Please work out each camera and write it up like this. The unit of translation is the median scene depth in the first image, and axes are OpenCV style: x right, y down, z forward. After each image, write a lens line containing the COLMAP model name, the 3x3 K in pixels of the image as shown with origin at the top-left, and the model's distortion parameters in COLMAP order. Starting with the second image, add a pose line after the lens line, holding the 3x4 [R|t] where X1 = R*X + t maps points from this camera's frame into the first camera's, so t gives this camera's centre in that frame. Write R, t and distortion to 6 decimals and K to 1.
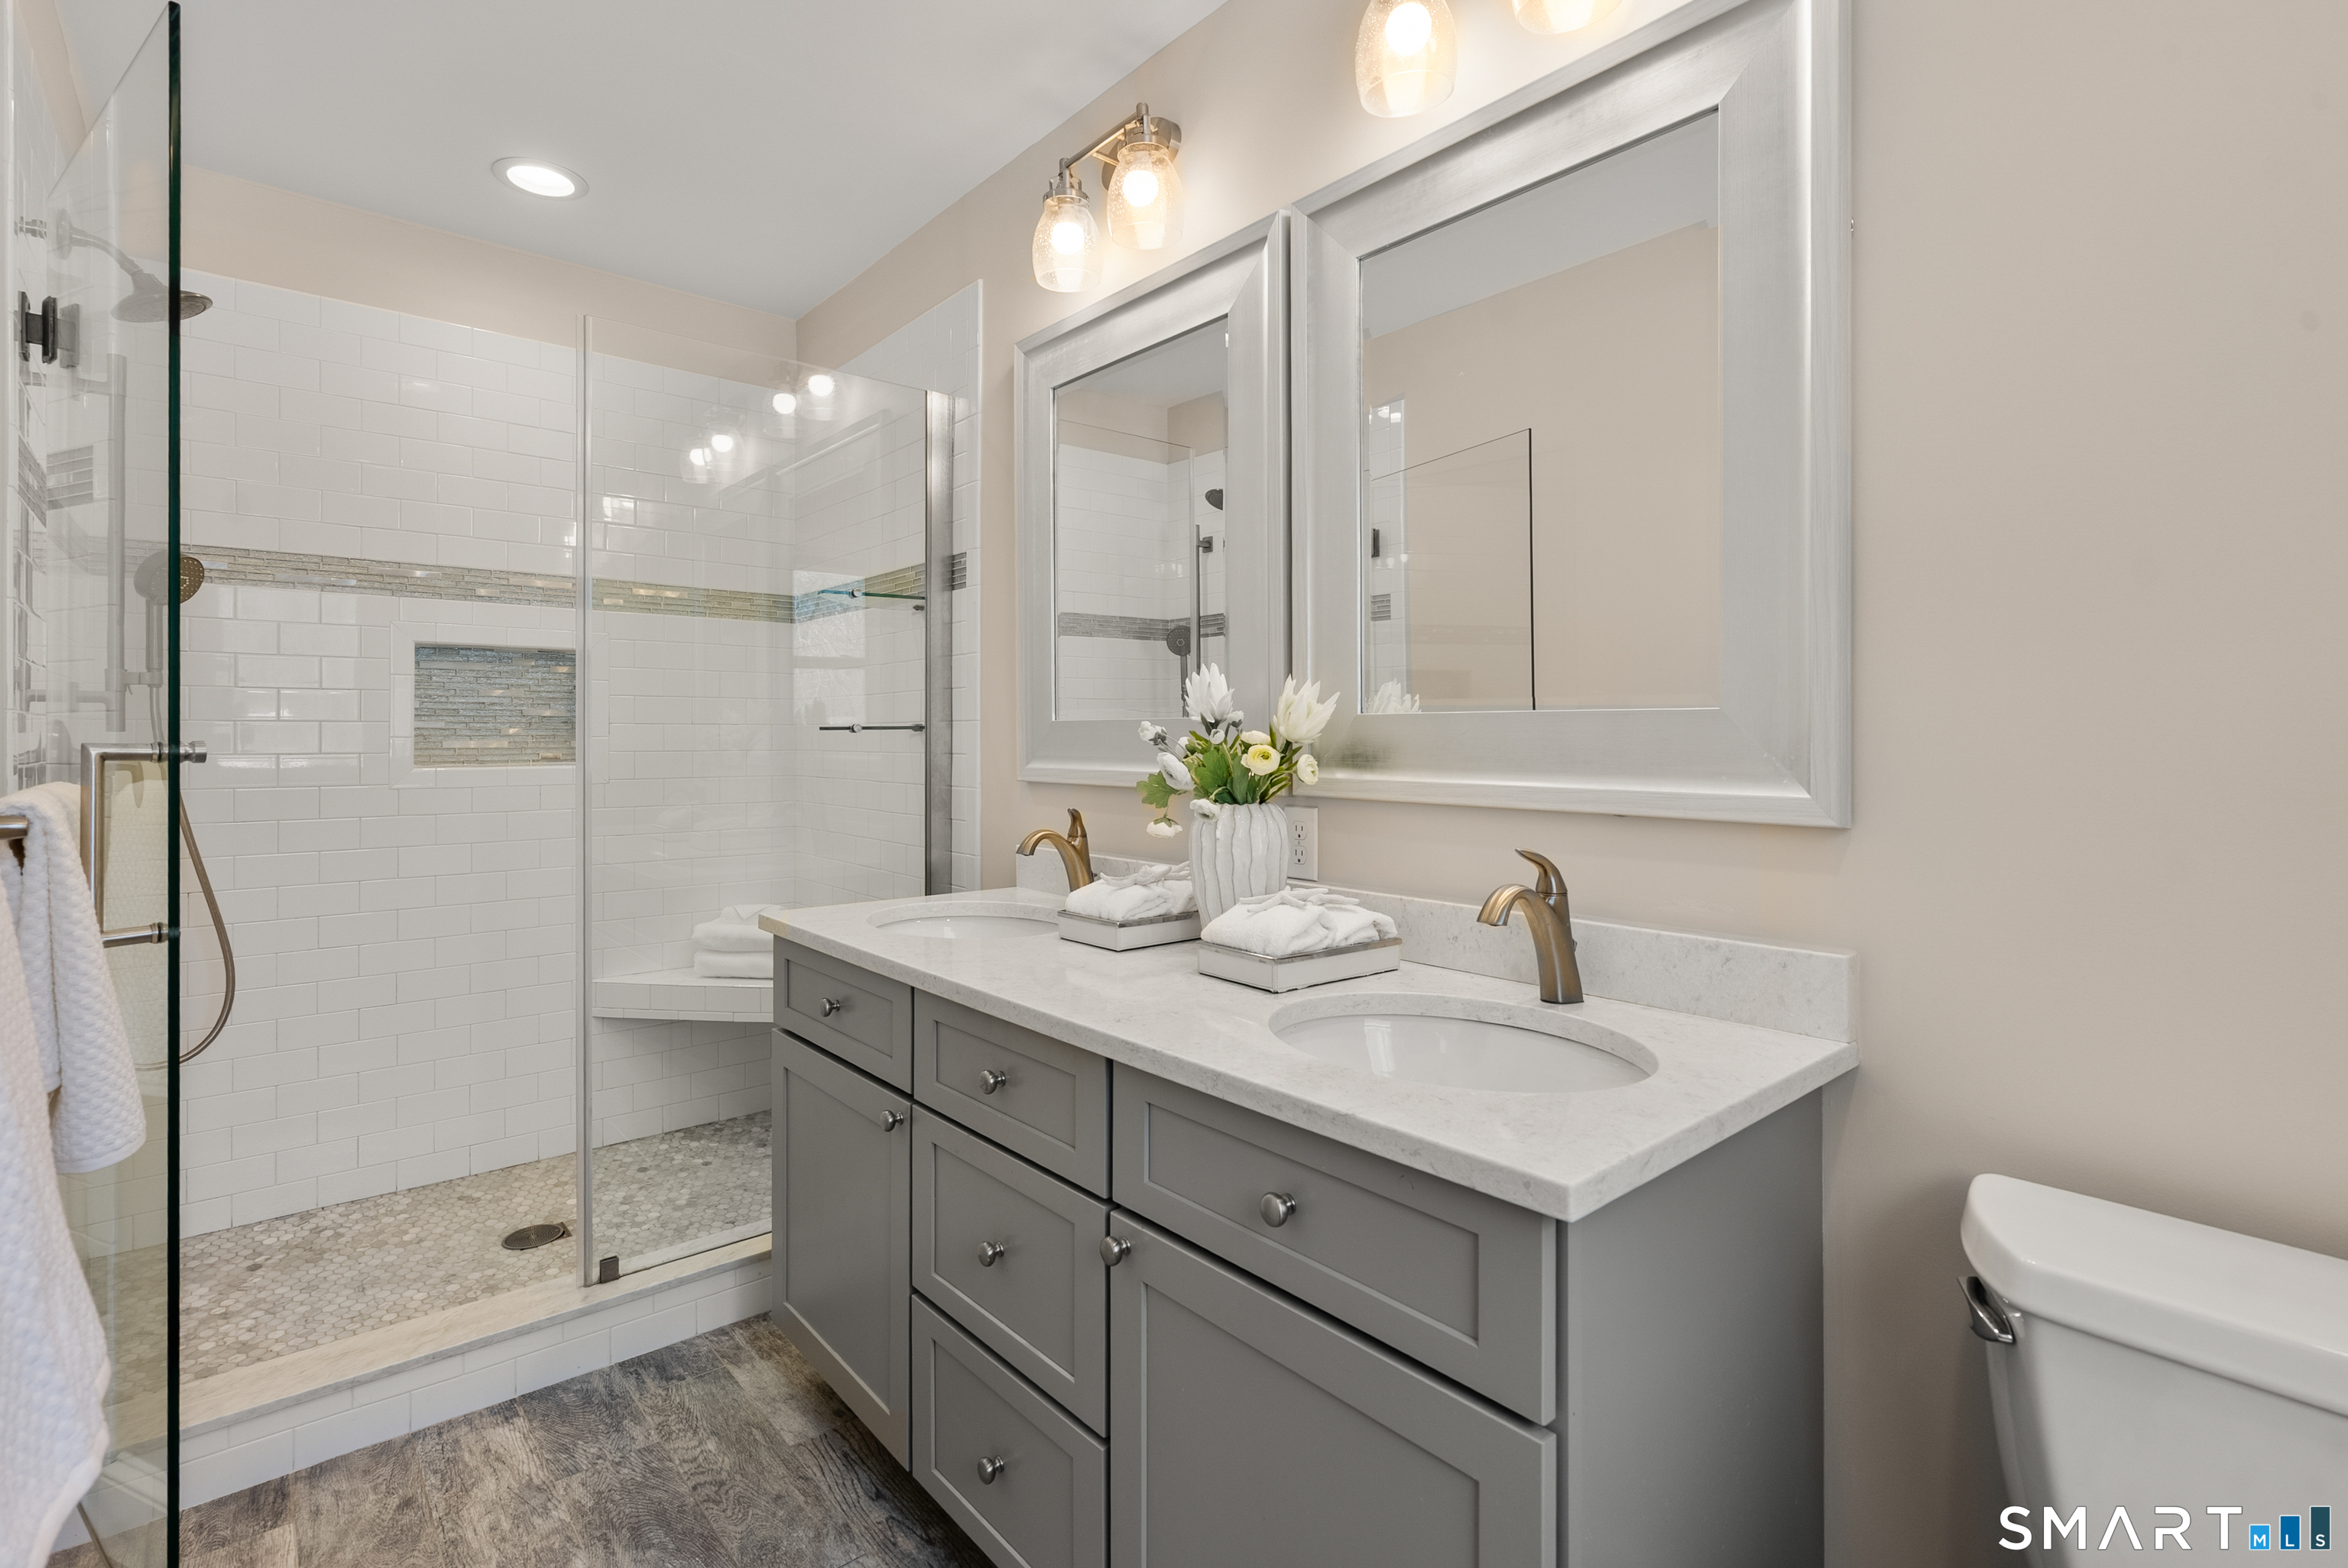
lens RADIAL K [[1098.3, 0, 1169.0], [0, 1098.3, 734.4], [0, 0, 1]] dist [-0.001290, 0.001551]
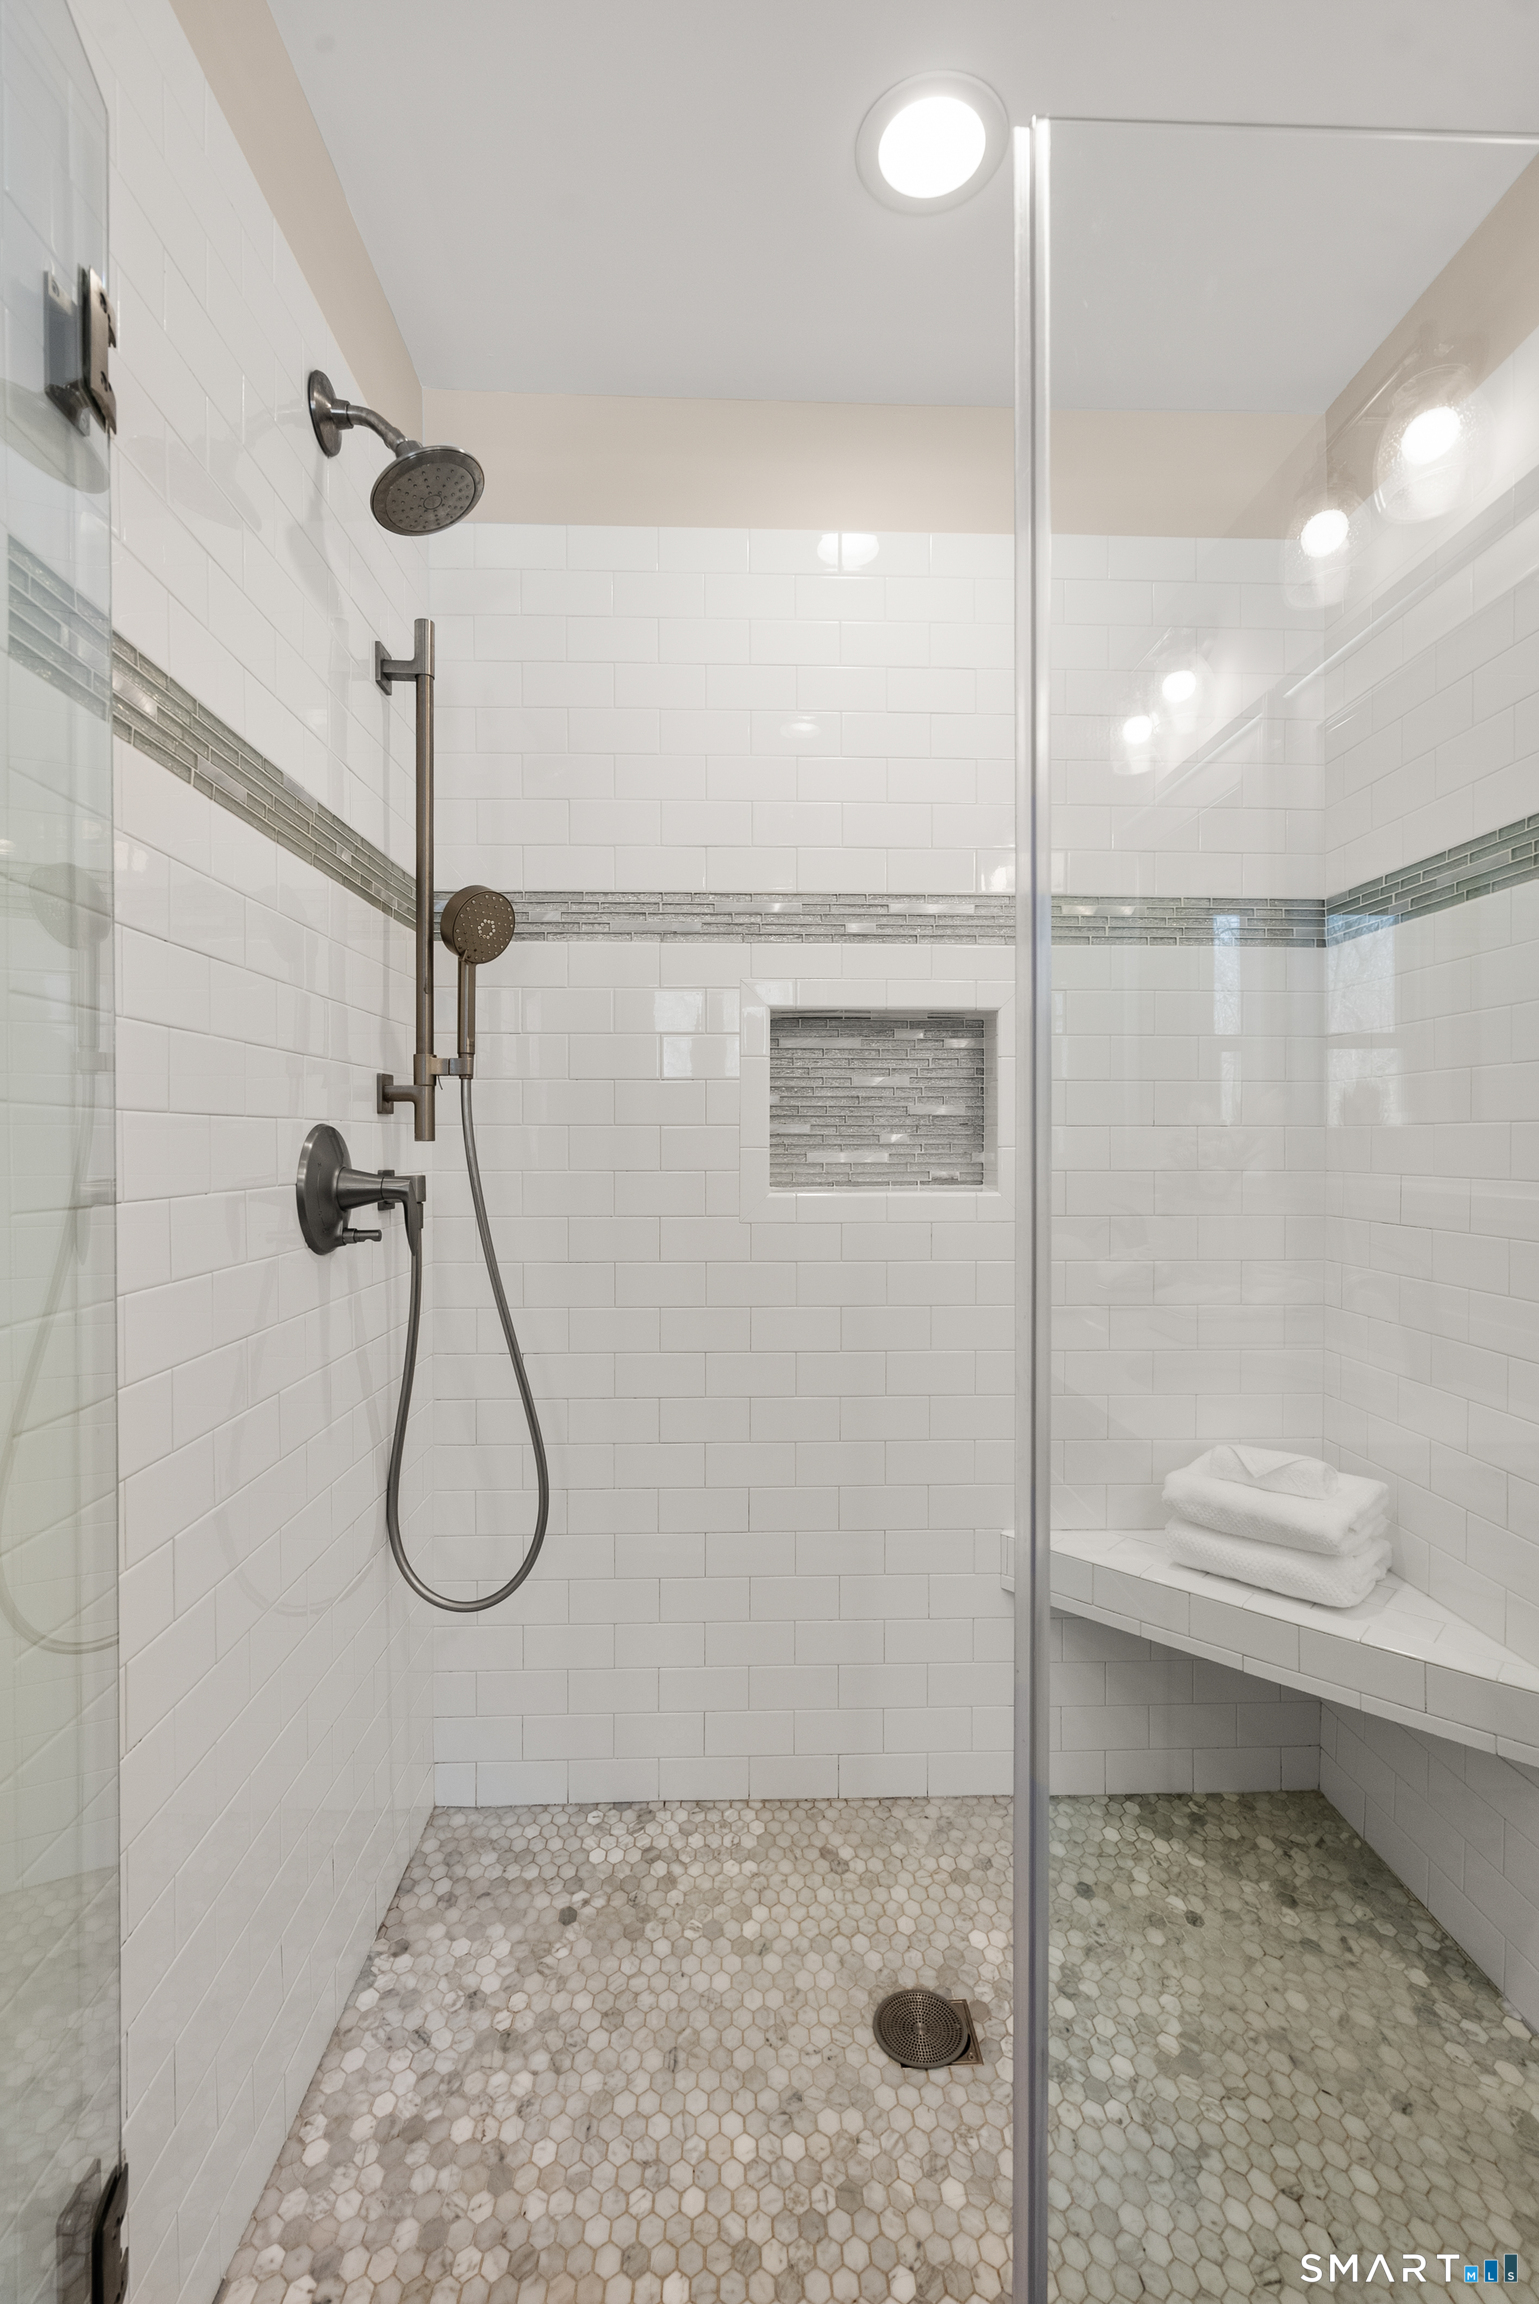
lens RADIAL K [[1059.1, 0, 769.5], [0, 1059.1, 1152.0], [0, 0, 1]] dist [-0.003981, 0.000941]
pose [[0.786868, 0.007099, -0.617080, -0.286773], [0.000589, 0.999925, 0.012255, -0.002749], [0.617121, -0.010006, 0.786805, 0.492321]]
